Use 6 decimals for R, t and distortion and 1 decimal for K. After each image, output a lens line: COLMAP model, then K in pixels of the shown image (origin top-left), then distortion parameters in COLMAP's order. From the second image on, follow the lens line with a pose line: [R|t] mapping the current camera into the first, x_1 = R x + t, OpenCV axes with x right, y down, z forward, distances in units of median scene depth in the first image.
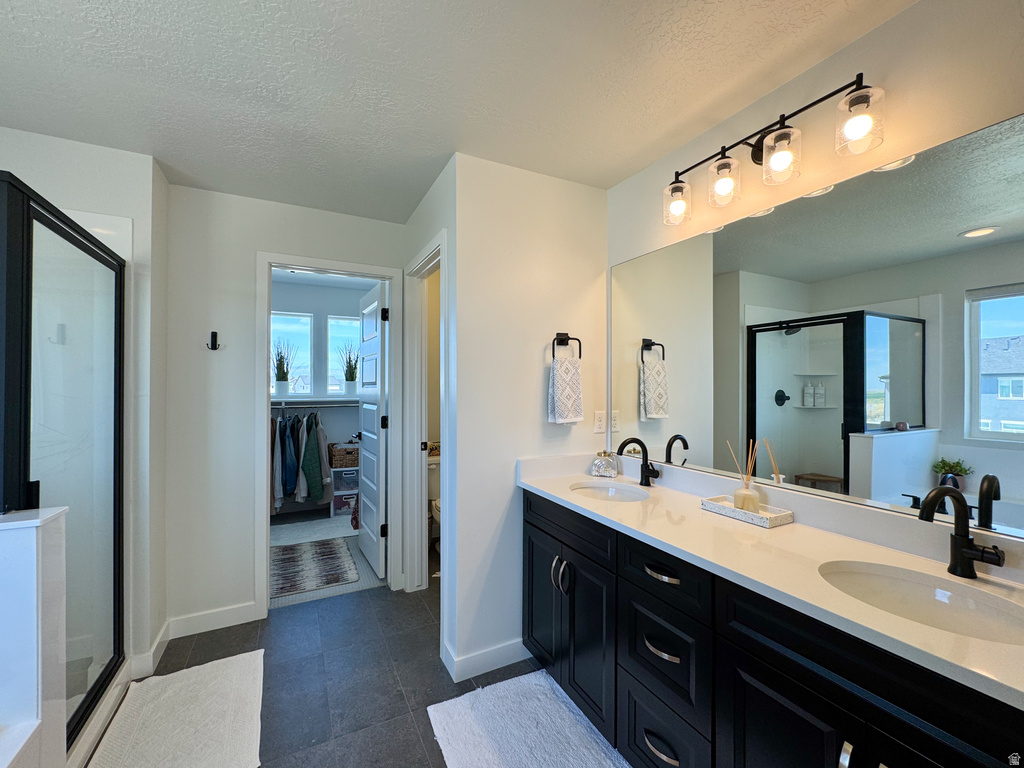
lens RADIAL K [[421.9, 0, 509.2], [0, 421.9, 382.0], [0, 0, 1]] dist [-0.004383, -0.000185]
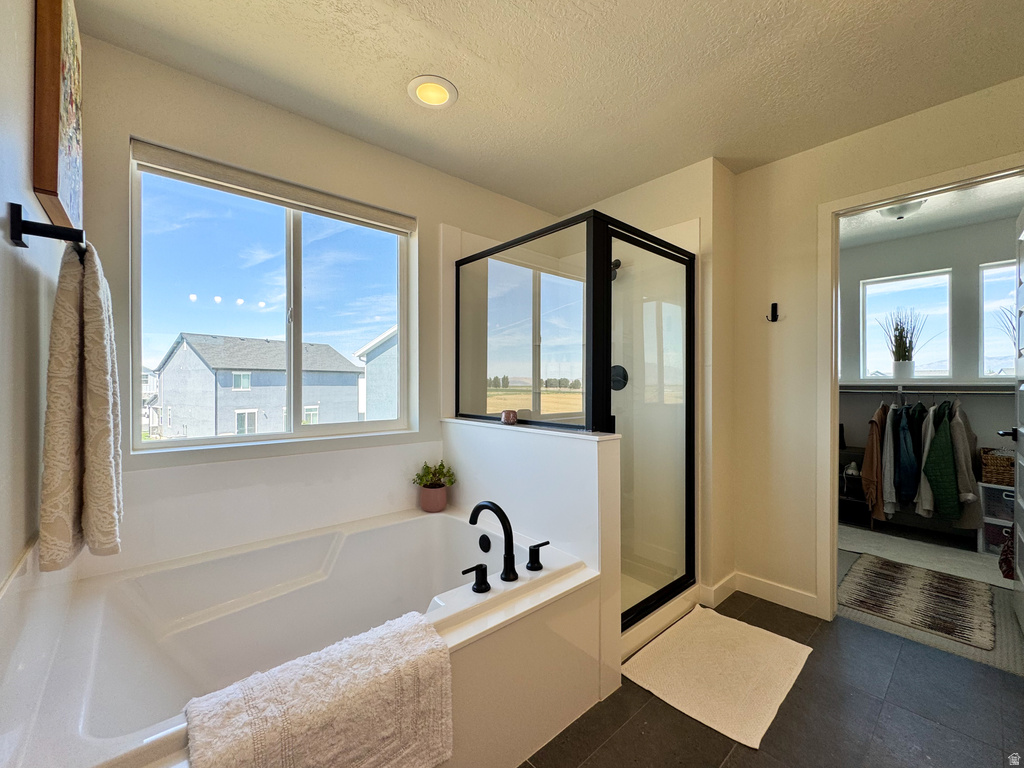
lens RADIAL K [[421.9, 0, 512.4], [0, 421.9, 382.4], [0, 0, 1]] dist [-0.004383, -0.000185]
pose [[0.243339, -0.000284, -0.969941, 0.086749], [0.008545, 0.999962, 0.001851, 0.047336], [0.969904, -0.008739, 0.243332, 0.124941]]
